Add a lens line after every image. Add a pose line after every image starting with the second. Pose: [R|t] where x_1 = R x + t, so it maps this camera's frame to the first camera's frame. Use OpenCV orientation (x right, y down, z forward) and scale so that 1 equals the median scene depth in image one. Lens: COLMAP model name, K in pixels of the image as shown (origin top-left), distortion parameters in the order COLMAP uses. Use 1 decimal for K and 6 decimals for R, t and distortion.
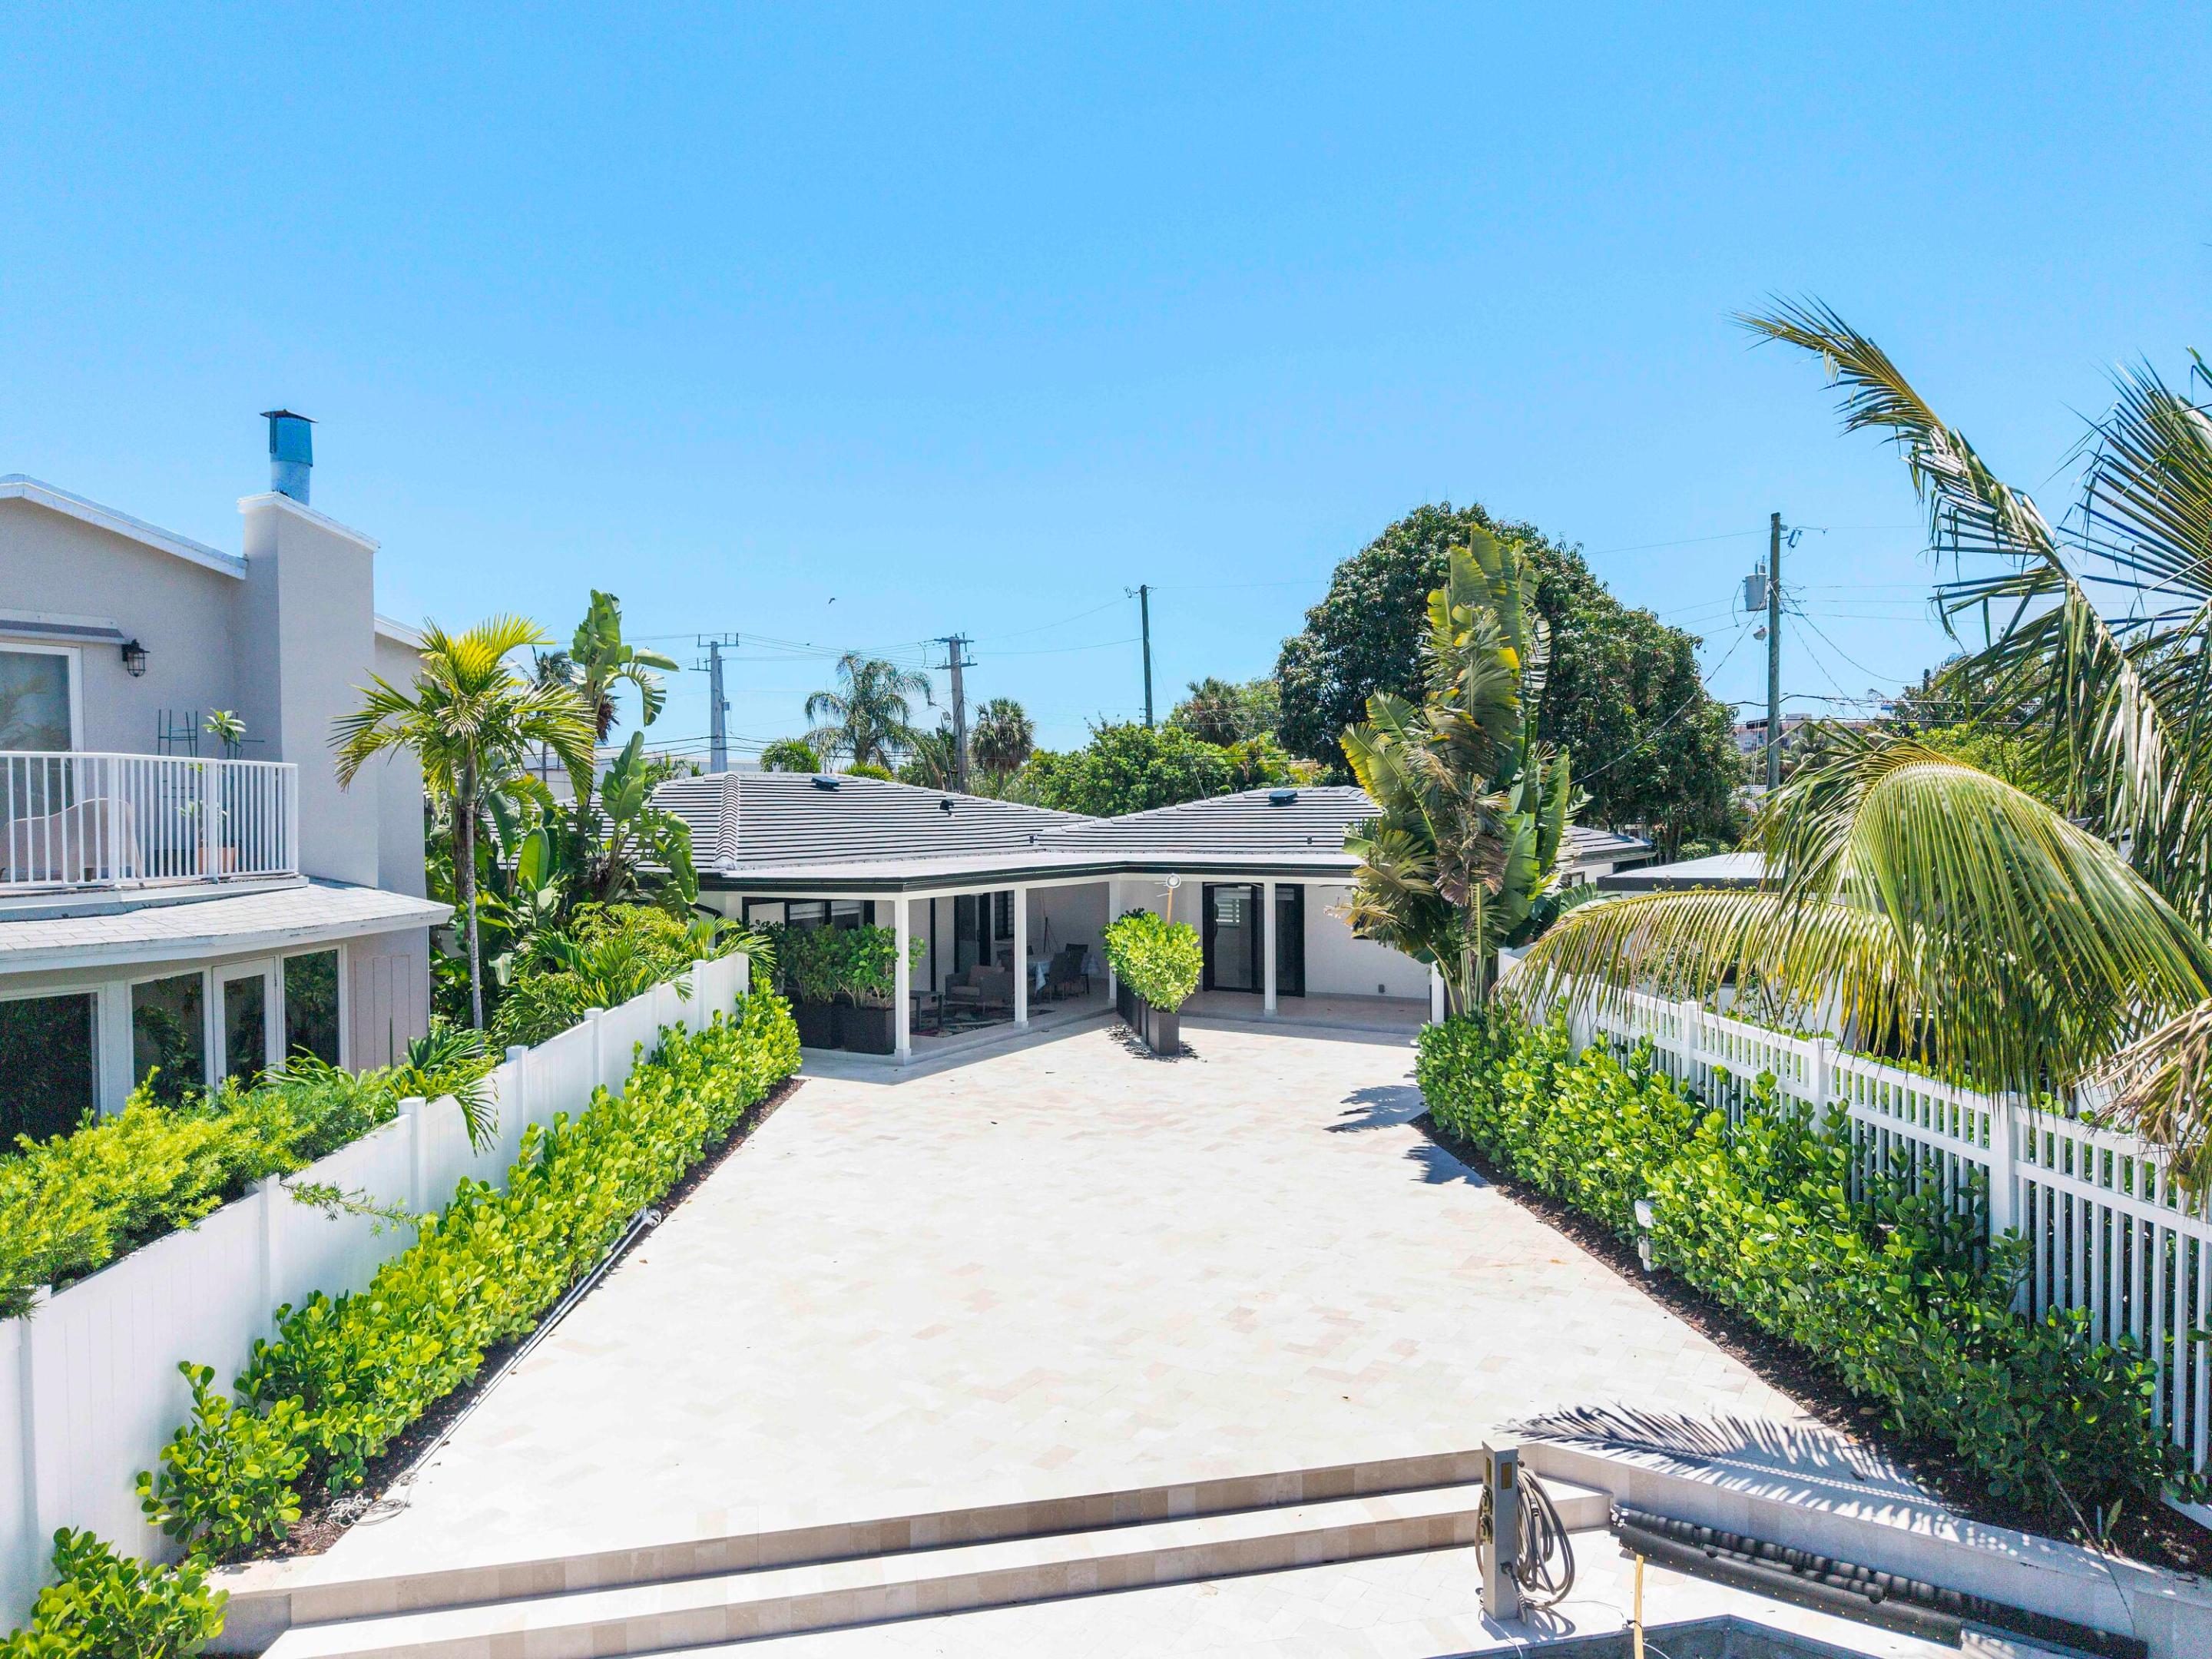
lens RADIAL K [[1500.1, 0, 1178.4], [0, 1500.1, 800.2], [0, 0, 1]] dist [0.033961, -0.038403]
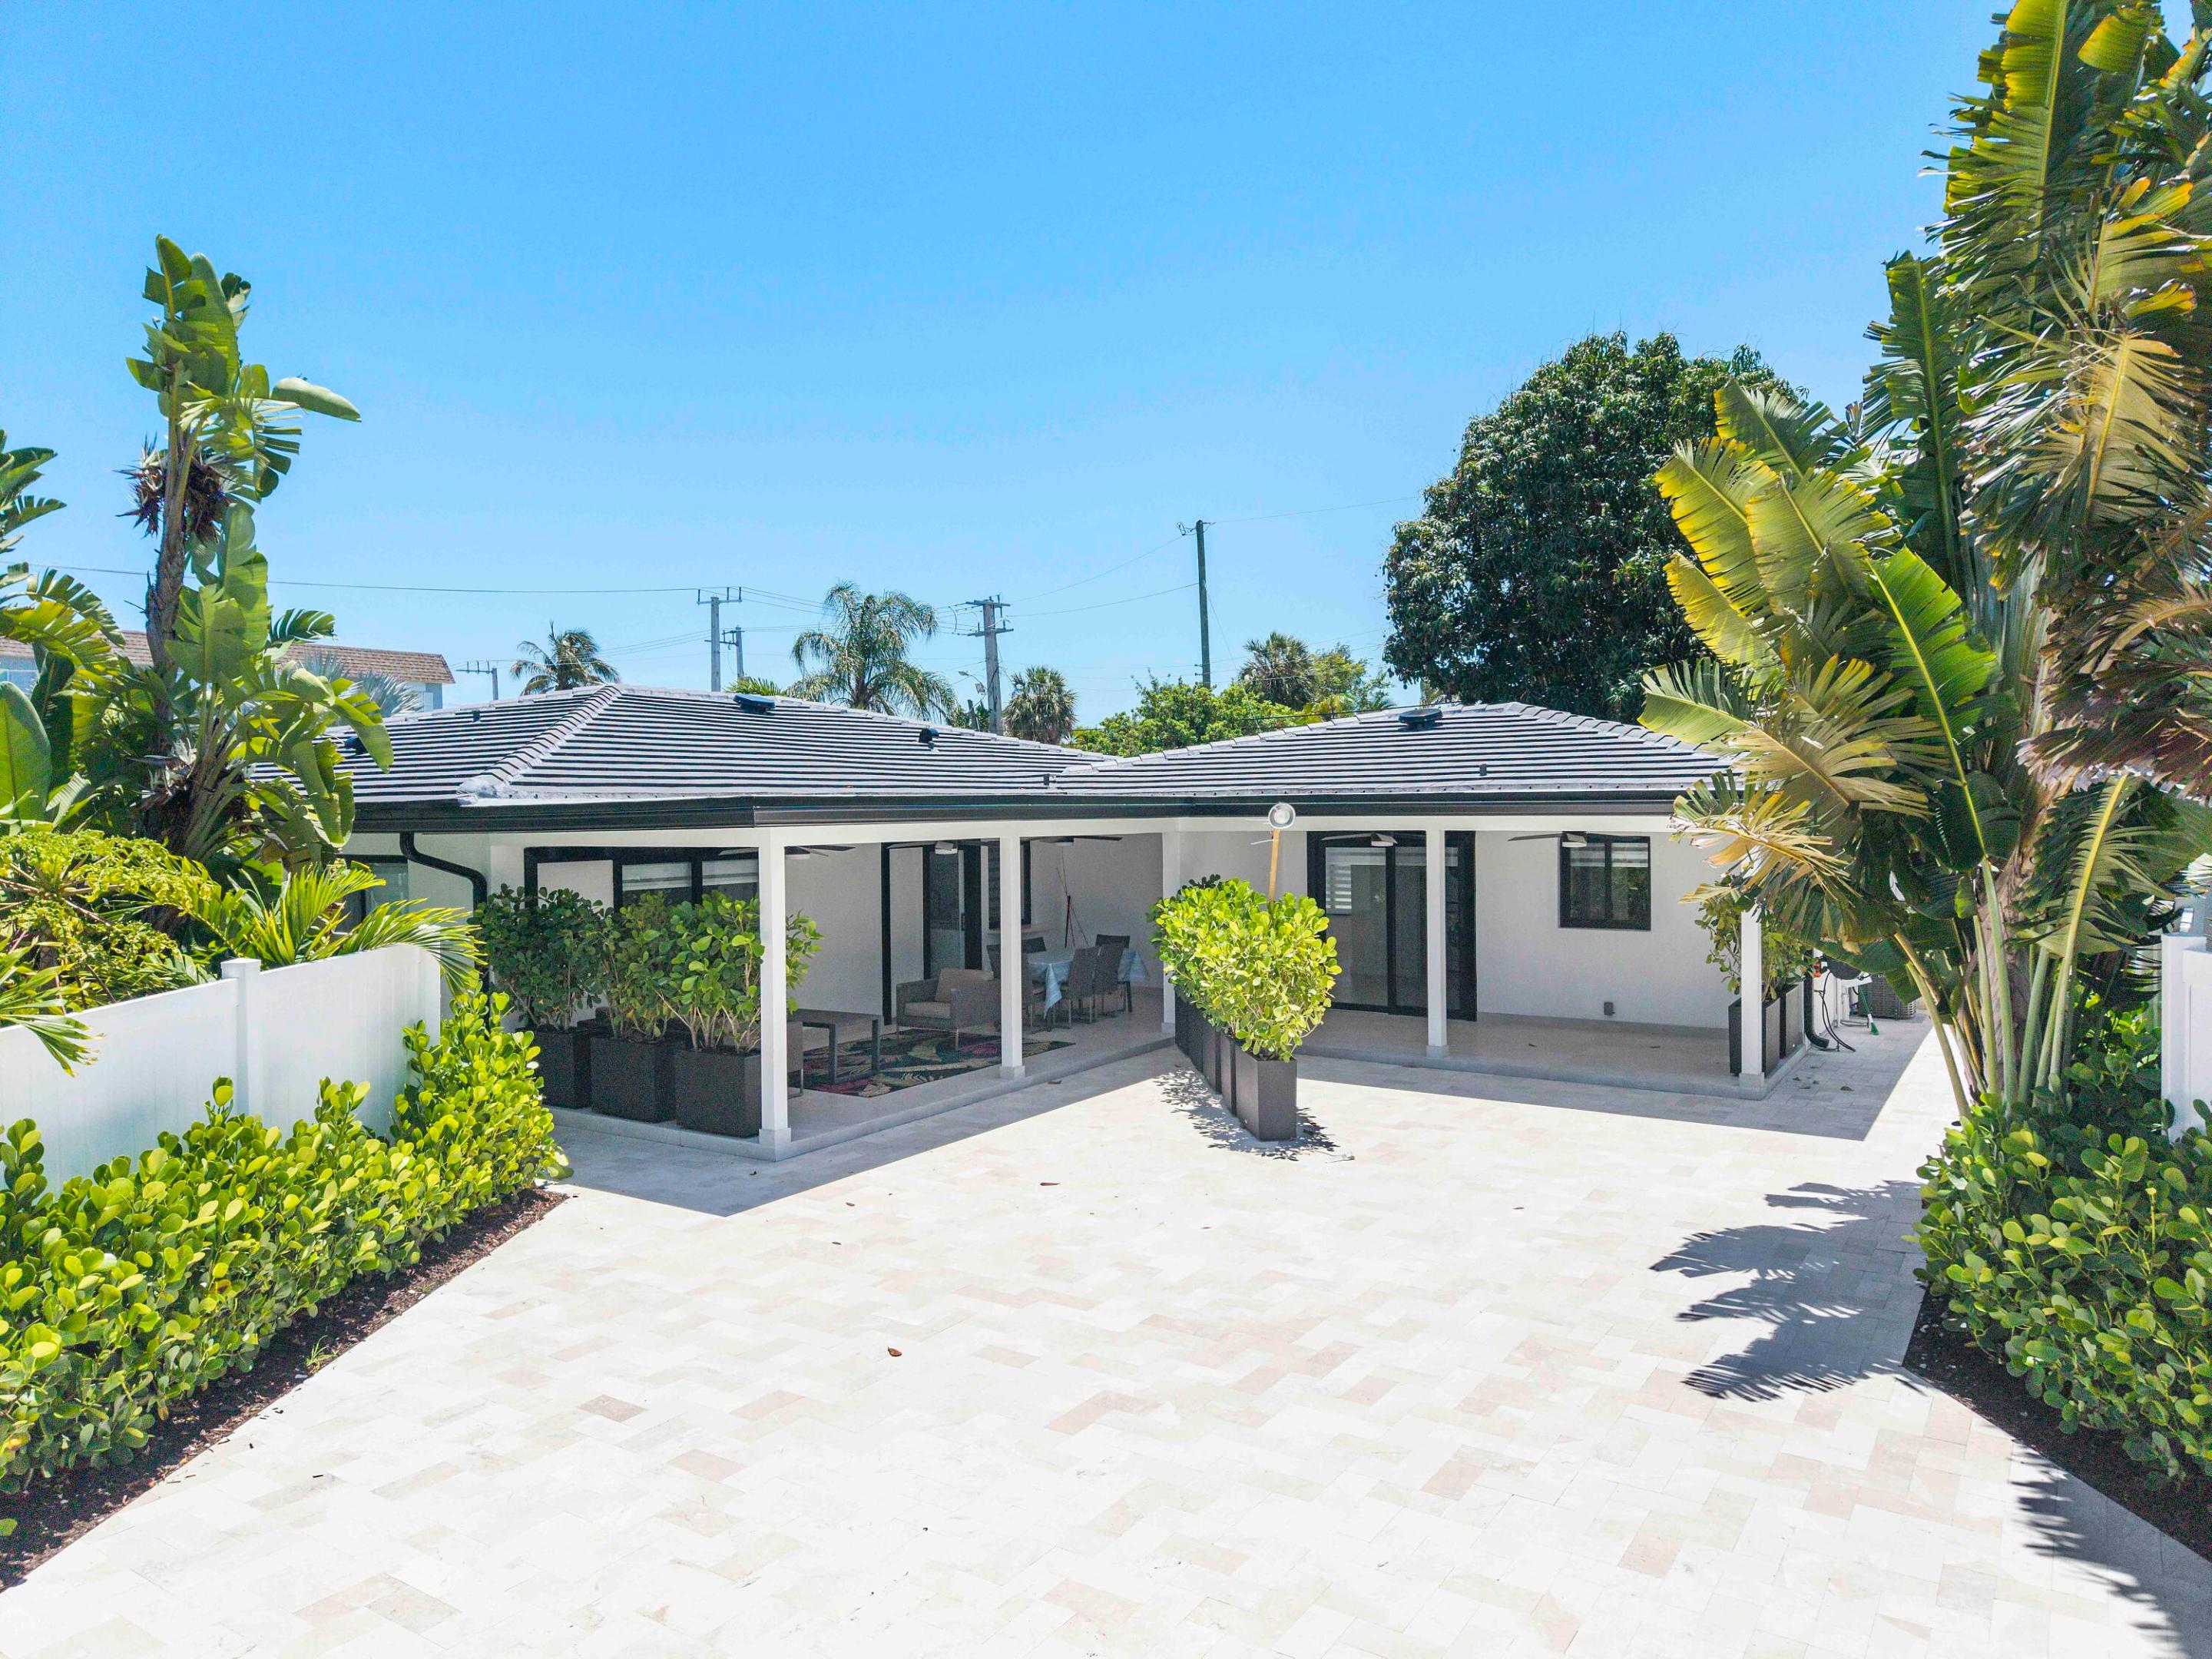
lens RADIAL K [[1500.1, 0, 1129.8], [0, 1500.1, 786.2], [0, 0, 1]] dist [0.033961, -0.038403]
pose [[0.997812, -0.005134, -0.065922, -0.018262], [0.004587, 0.999954, -0.008444, 0.039003], [0.065962, 0.008123, 0.997789, 0.371932]]
